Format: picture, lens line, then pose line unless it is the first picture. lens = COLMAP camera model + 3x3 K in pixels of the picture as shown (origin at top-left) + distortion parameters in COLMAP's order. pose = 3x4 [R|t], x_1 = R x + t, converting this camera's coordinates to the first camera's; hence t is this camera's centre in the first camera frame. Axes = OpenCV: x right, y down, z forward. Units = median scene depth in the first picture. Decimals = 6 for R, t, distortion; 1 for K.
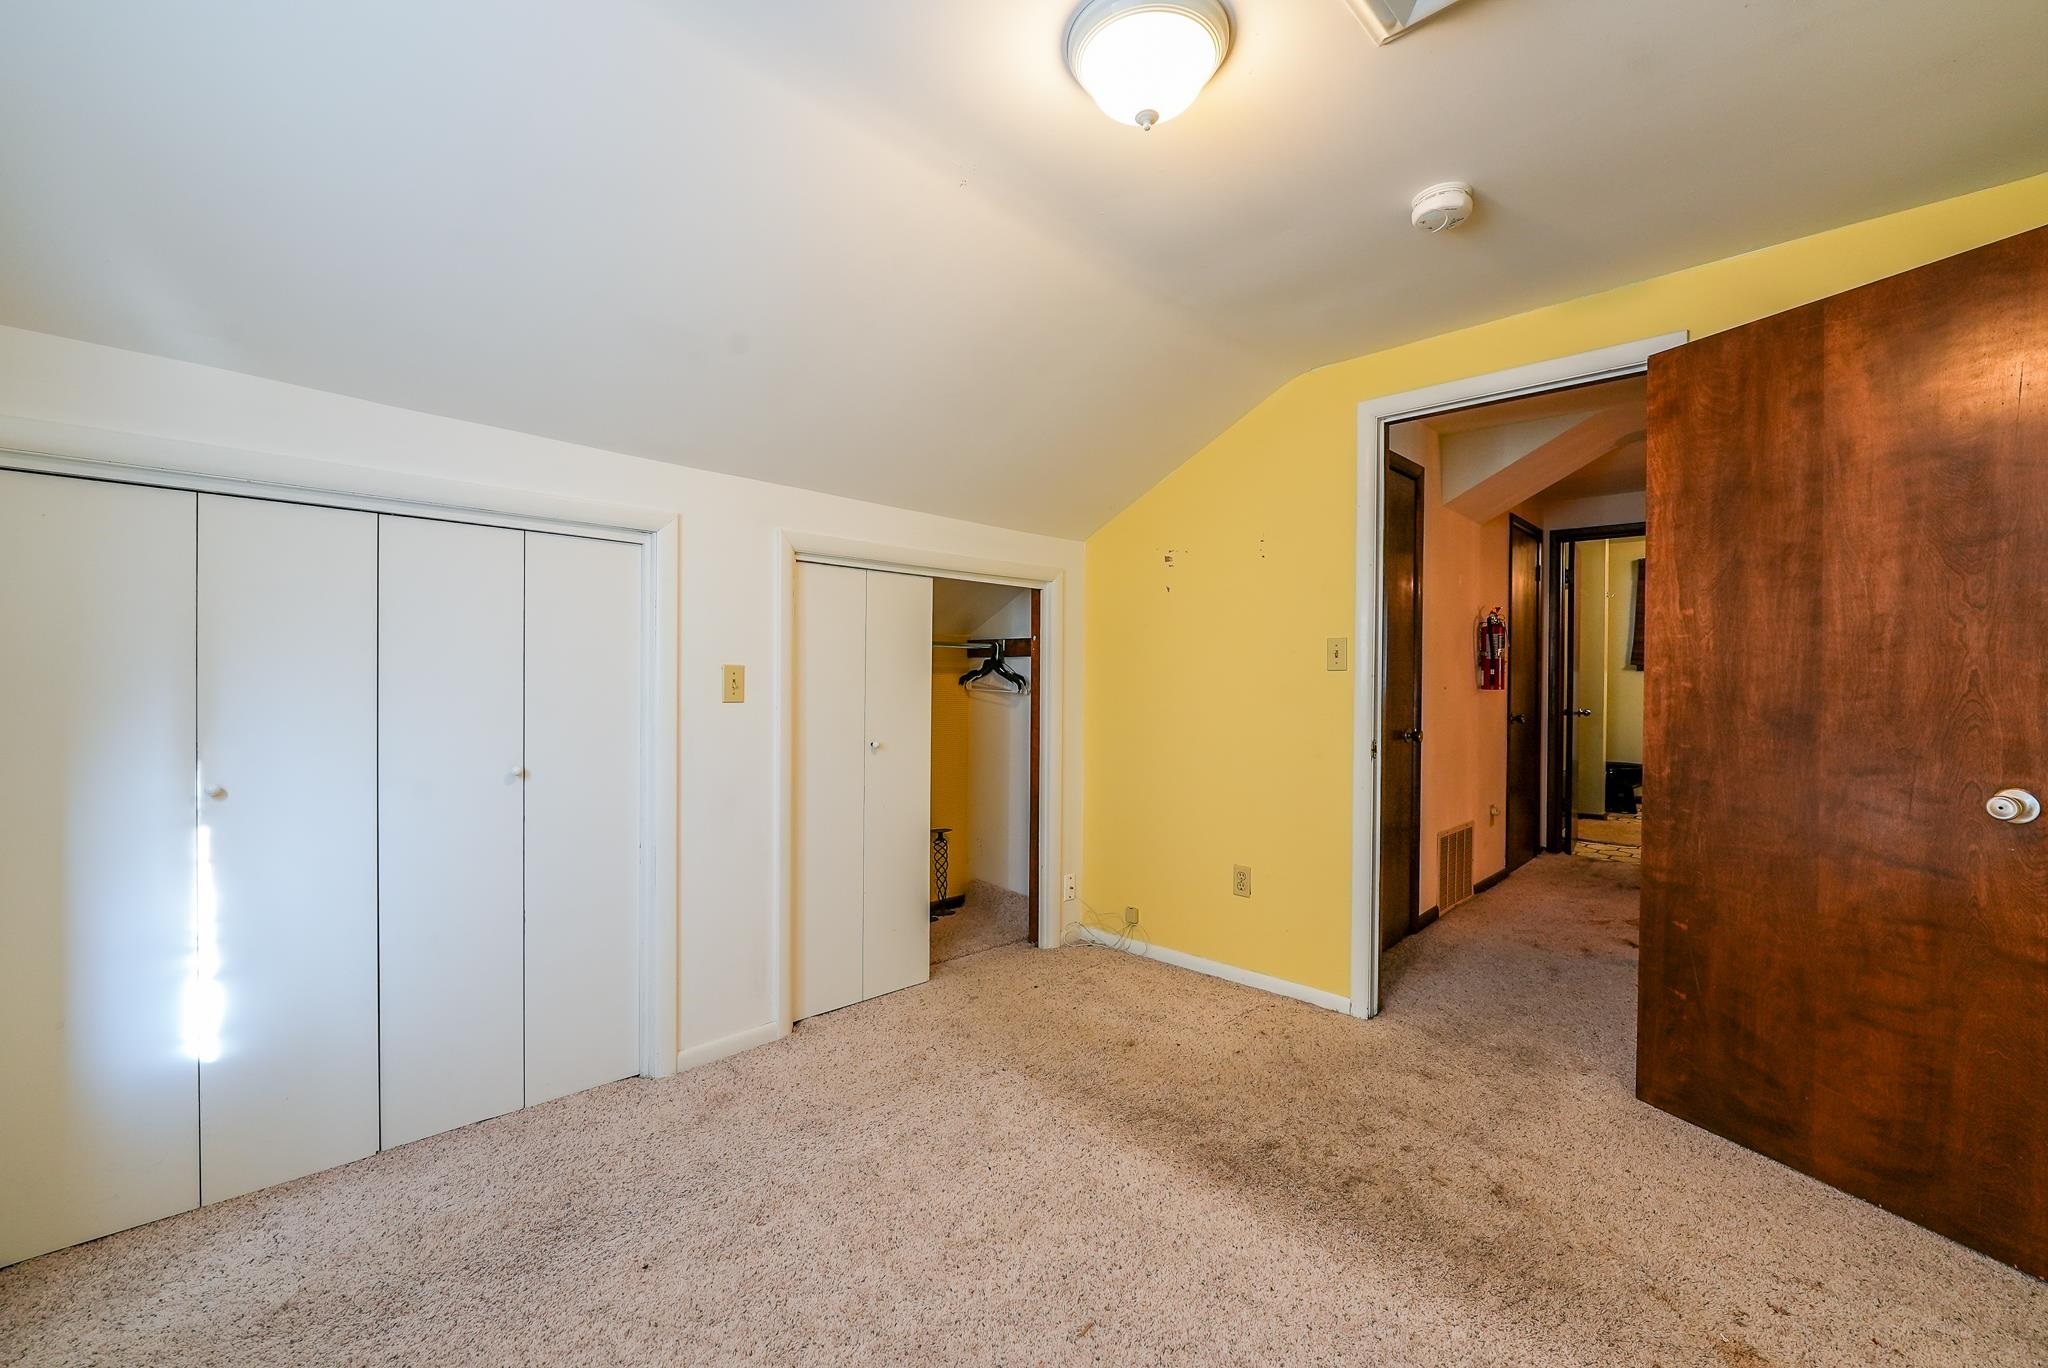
lens RADIAL K [[834.4, 0, 1021.0], [0, 834.4, 690.7], [0, 0, 1]] dist [-0.004127, -0.001491]
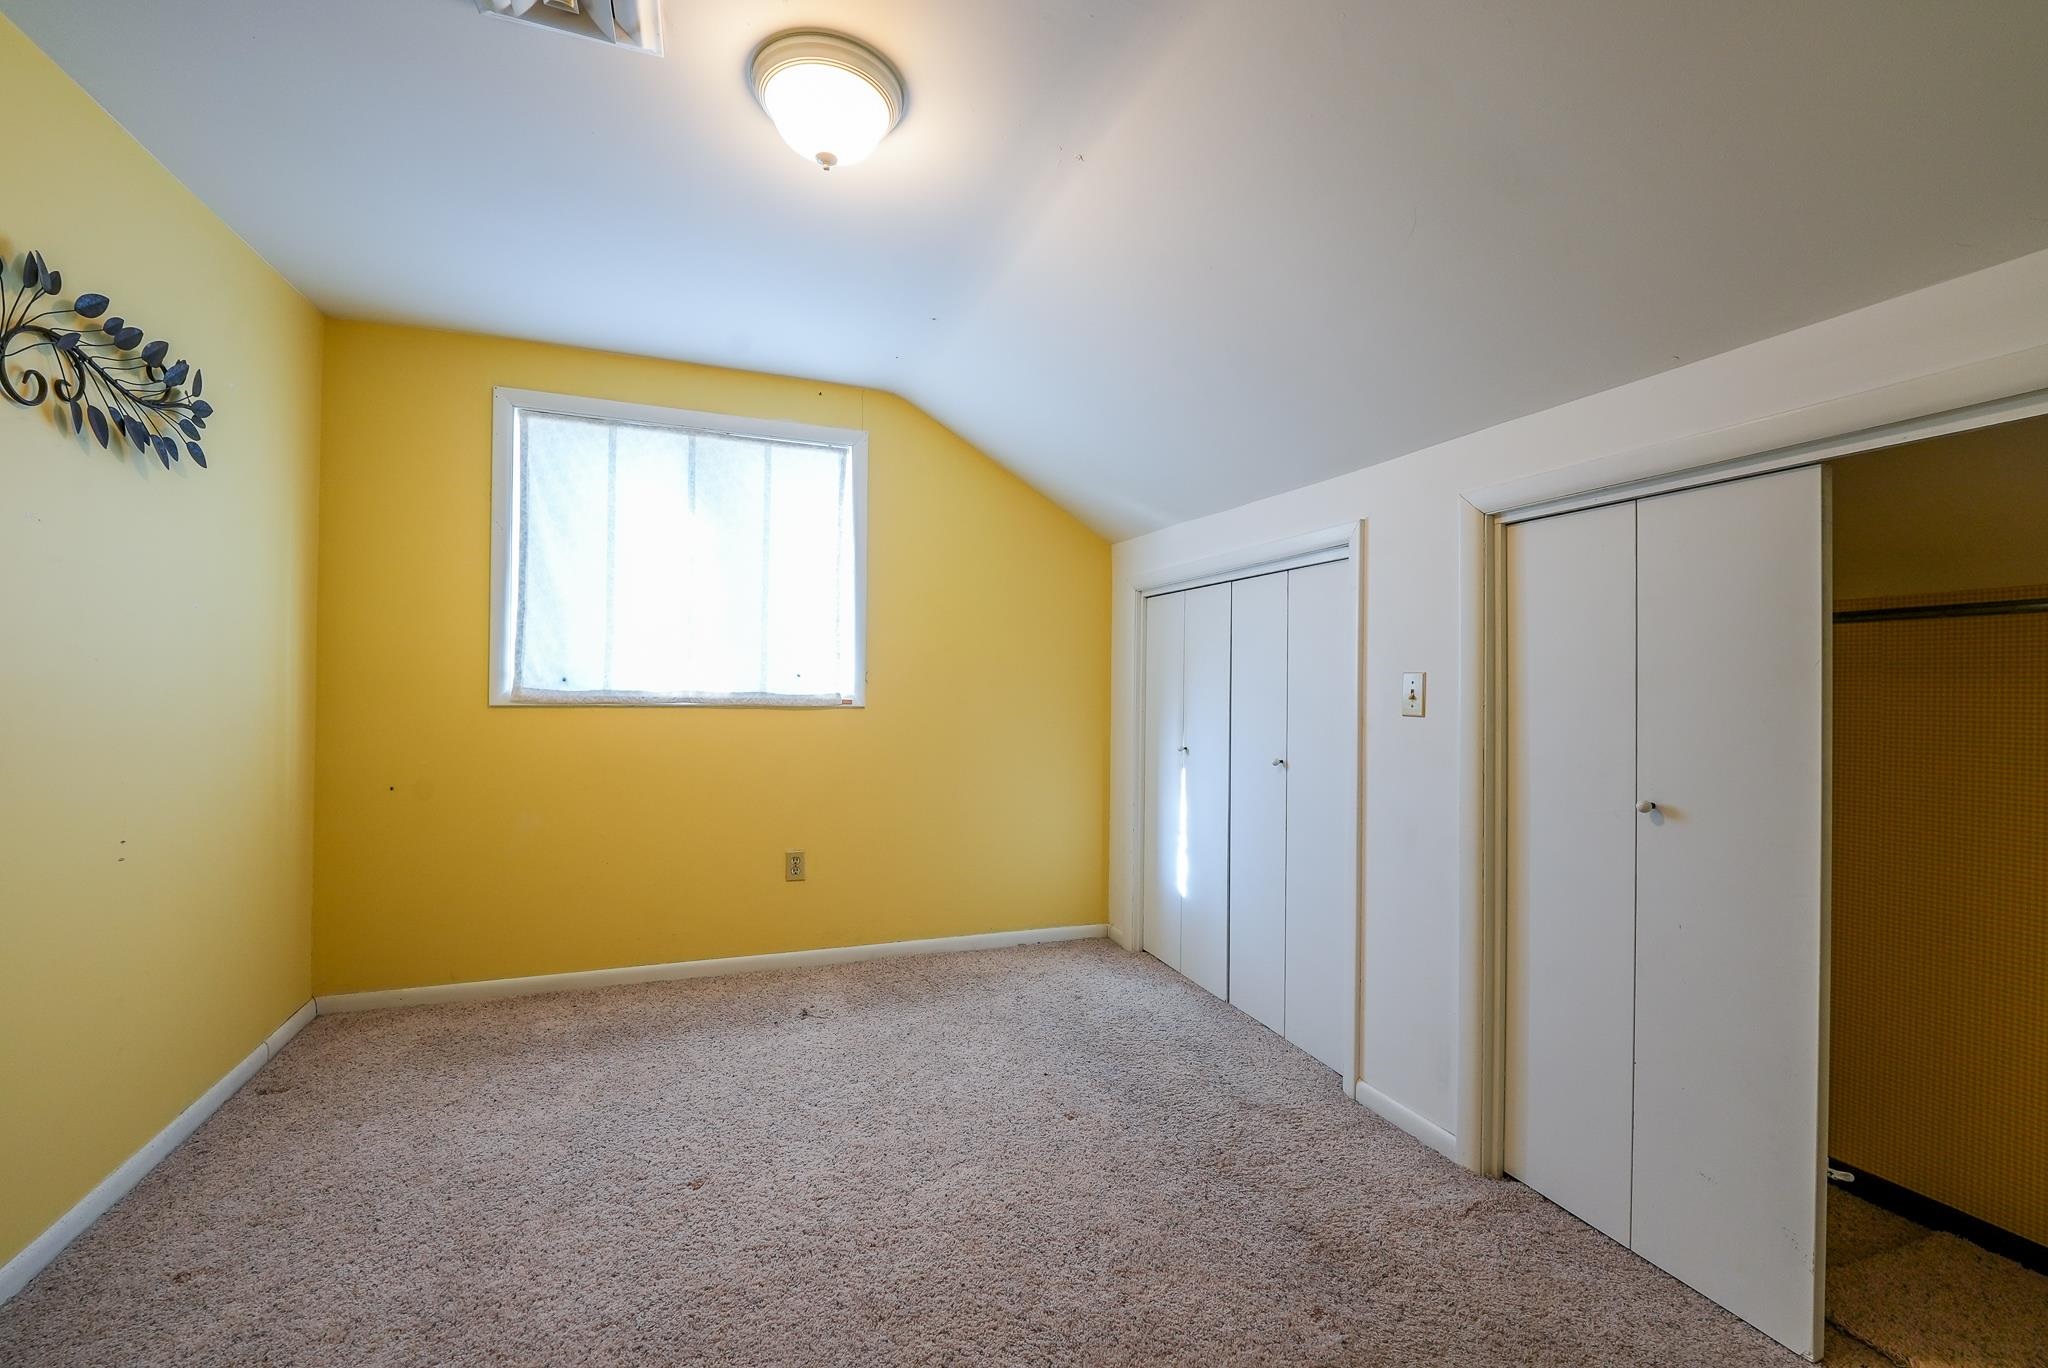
lens RADIAL K [[834.4, 0, 1022.3], [0, 834.4, 677.6], [0, 0, 1]] dist [-0.004127, -0.001491]
pose [[-0.423788, -0.020953, -0.905519, 0.856428], [-0.021761, 0.999679, -0.012947, -0.008734], [0.905500, 0.014218, -0.424108, 1.432436]]
